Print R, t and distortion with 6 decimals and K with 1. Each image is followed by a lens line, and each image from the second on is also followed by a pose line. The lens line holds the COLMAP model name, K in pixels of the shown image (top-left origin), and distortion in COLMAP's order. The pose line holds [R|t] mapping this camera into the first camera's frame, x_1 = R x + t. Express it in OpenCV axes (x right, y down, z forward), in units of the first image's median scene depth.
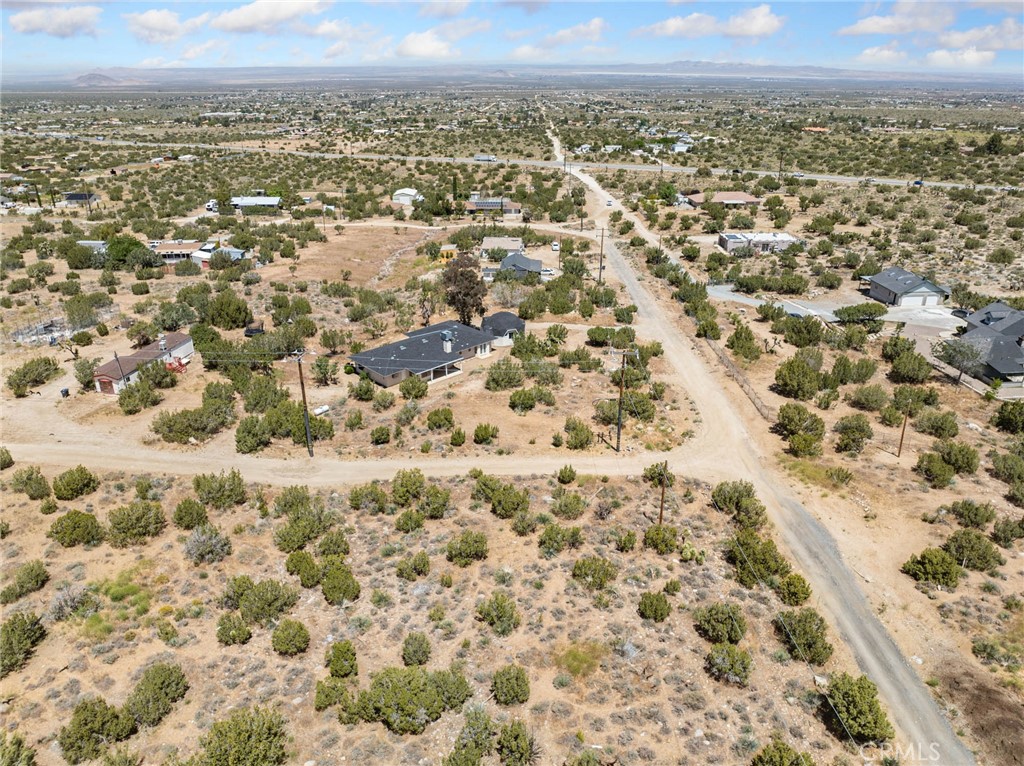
lens RADIAL K [[718.8, 0, 516.0], [0, 718.8, 386.2], [0, 0, 1]] dist [-0.048422, 0.023013]
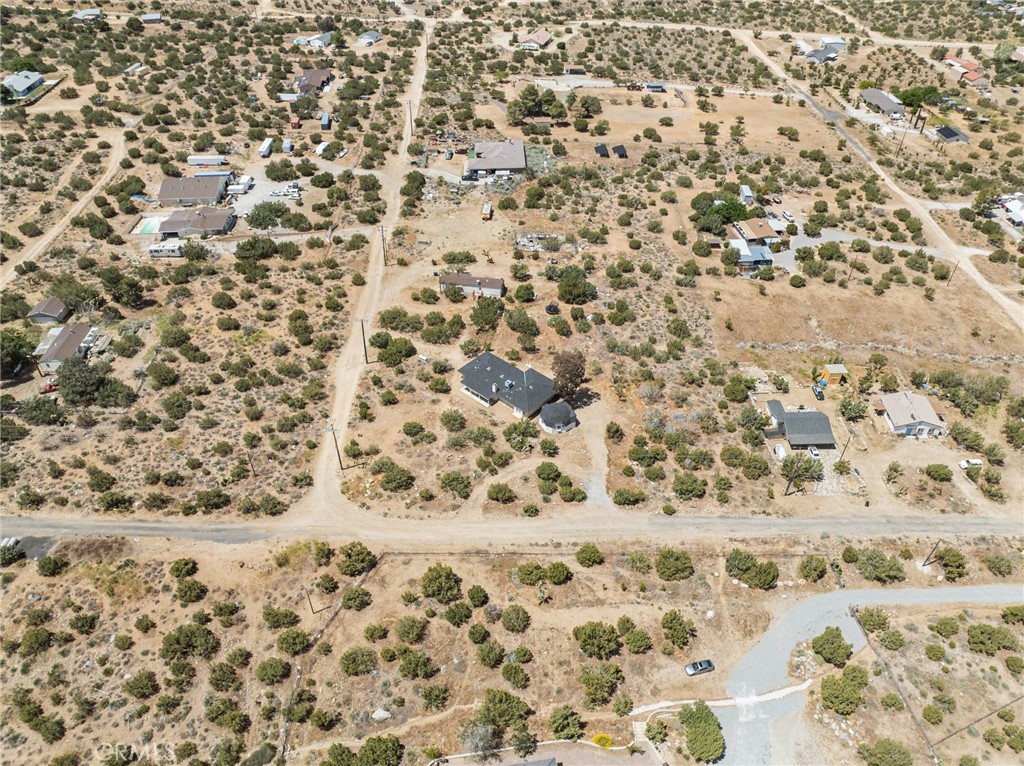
lens RADIAL K [[718.8, 0, 515.9], [0, 718.8, 382.6], [0, 0, 1]] dist [-0.048422, 0.023013]
pose [[0.059147, 0.643512, -0.763147, 1.953632], [-0.409782, 0.712756, 0.569261, -1.762003], [0.910264, 0.279054, 0.305857, 1.147437]]
